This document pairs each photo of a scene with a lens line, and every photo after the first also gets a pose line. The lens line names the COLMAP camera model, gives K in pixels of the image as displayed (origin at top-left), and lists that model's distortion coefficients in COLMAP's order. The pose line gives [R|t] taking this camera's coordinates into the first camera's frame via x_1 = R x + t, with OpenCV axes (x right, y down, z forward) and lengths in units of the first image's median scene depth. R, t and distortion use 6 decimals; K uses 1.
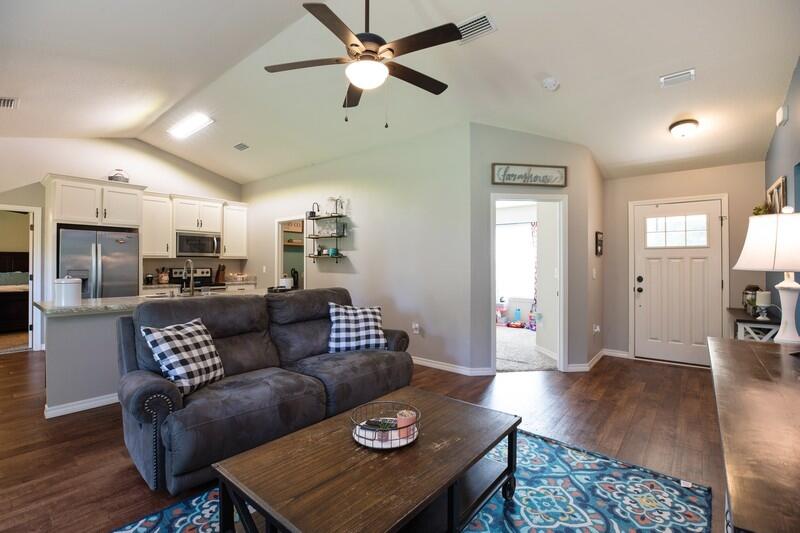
lens RADIAL K [[361.9, 0, 395.7], [0, 361.9, 269.3], [0, 0, 1]] dist [0.005158, -0.002311]
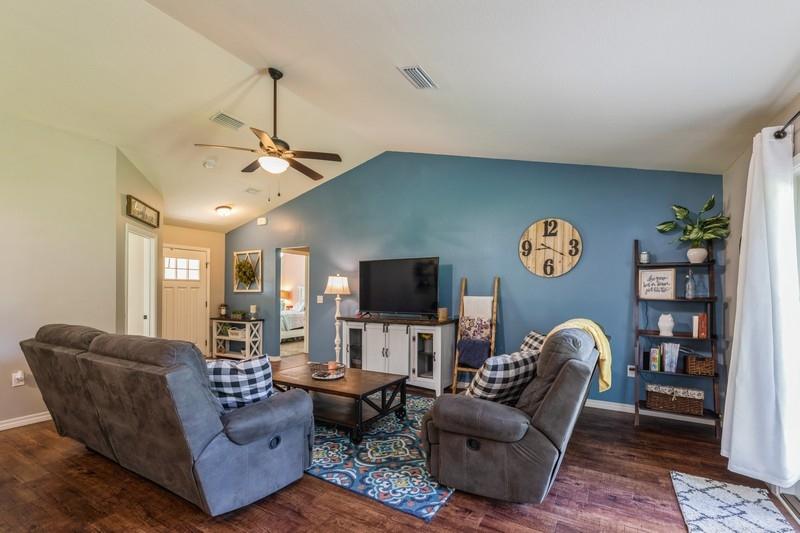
lens RADIAL K [[361.9, 0, 408.3], [0, 361.9, 291.7], [0, 0, 1]] dist [0.005158, -0.002311]
pose [[-0.171393, 0.001073, 0.985202, -0.718320], [0.018931, 0.999818, 0.002205, 0.000584], [-0.985021, 0.019029, -0.171382, 0.307654]]
